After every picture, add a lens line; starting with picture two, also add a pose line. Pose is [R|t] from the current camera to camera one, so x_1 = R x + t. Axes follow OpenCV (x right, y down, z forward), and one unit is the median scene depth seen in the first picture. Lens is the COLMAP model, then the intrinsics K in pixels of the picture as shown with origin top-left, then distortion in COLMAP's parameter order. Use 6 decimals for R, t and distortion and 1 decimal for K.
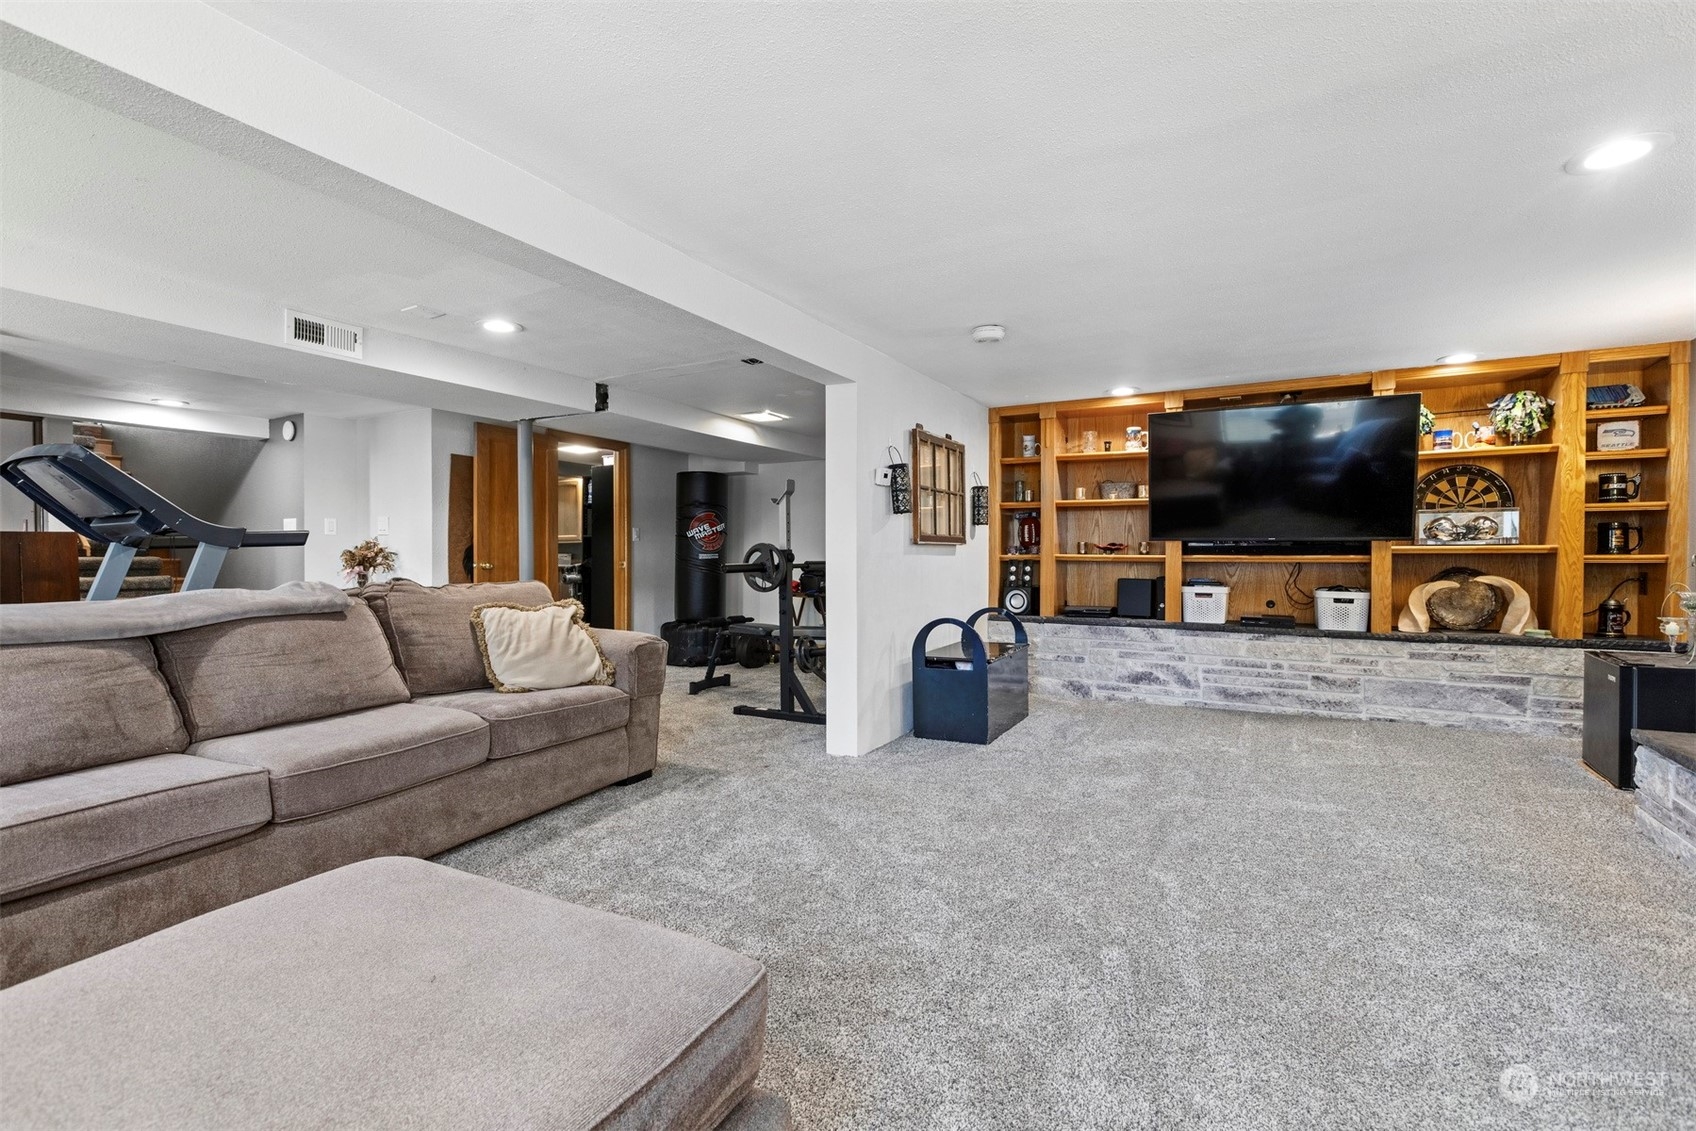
lens RADIAL K [[774.3, 0, 854.4], [0, 774.3, 559.9], [0, 0, 1]] dist [0.000797, -0.000083]
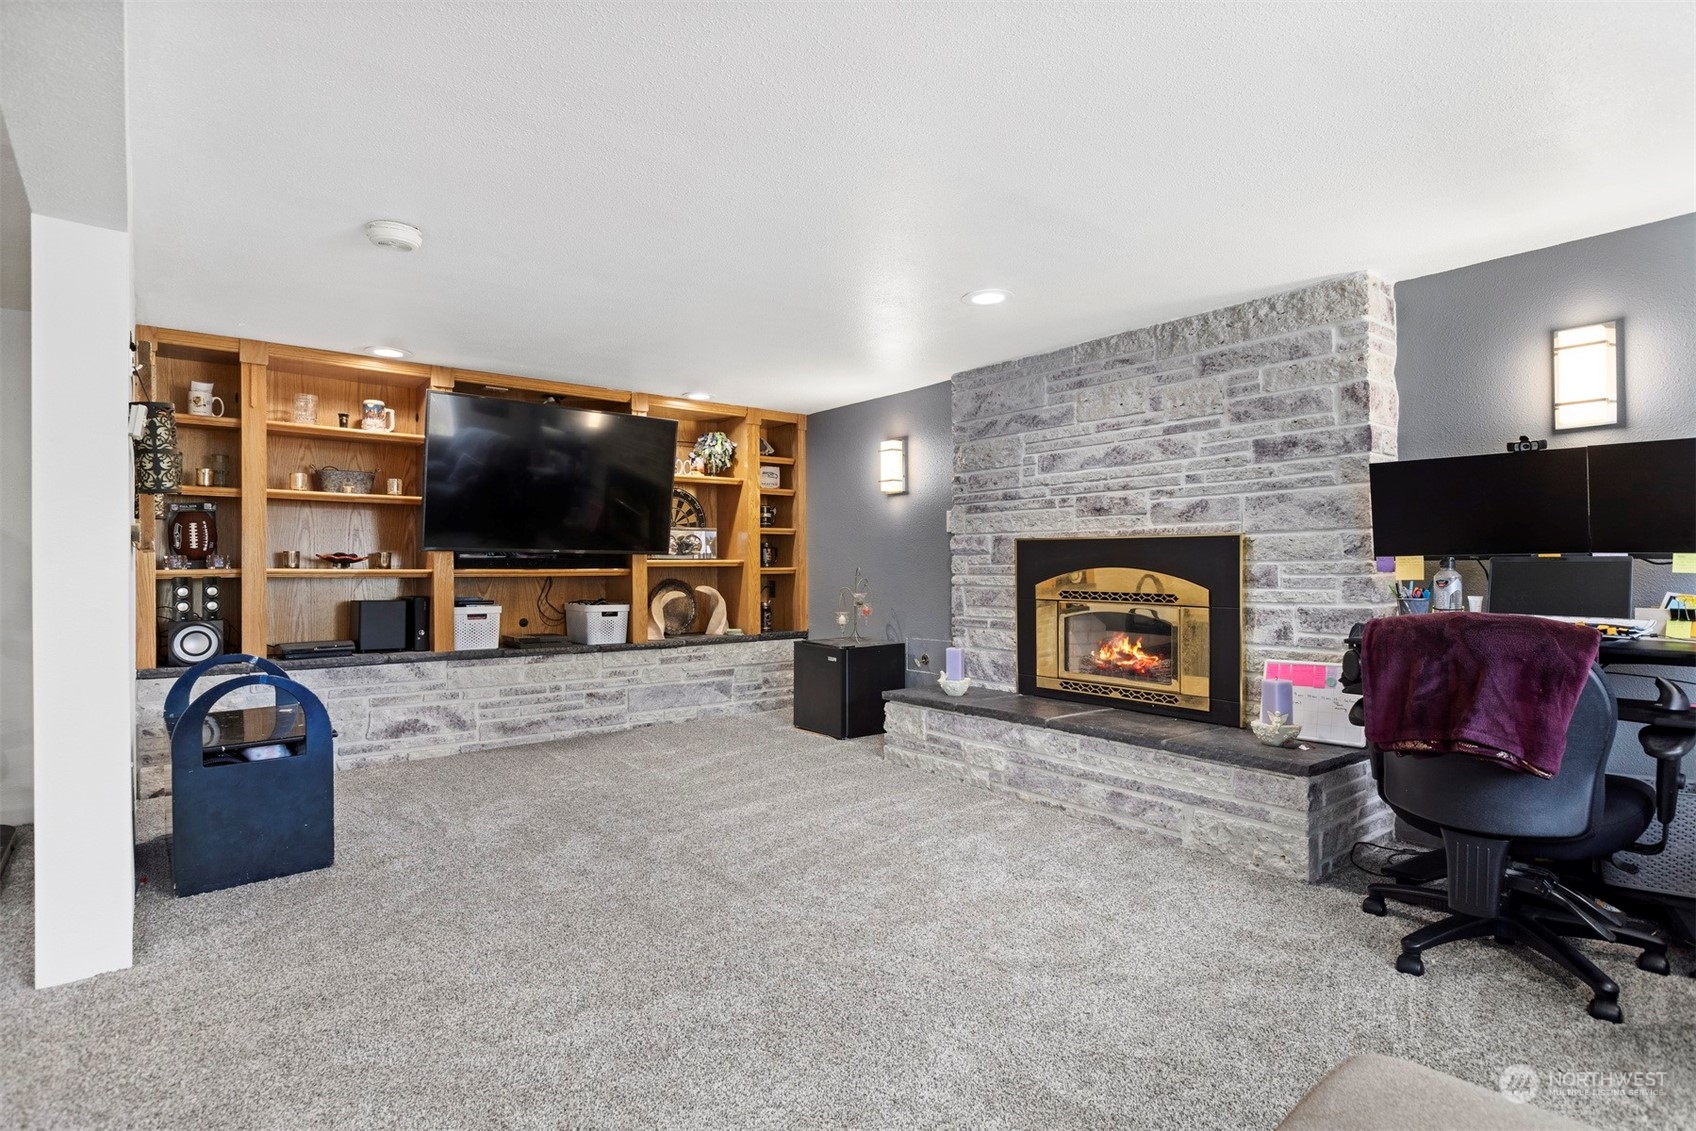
lens RADIAL K [[870.5, 0, 851.3], [0, 870.5, 563.2], [0, 0, 1]] dist [0.005368, -0.001540]
pose [[0.370633, 0.003352, 0.928774, -0.300687], [0.010067, 0.999920, -0.007626, -0.001127], [-0.928725, 0.012177, 0.370569, 0.293928]]
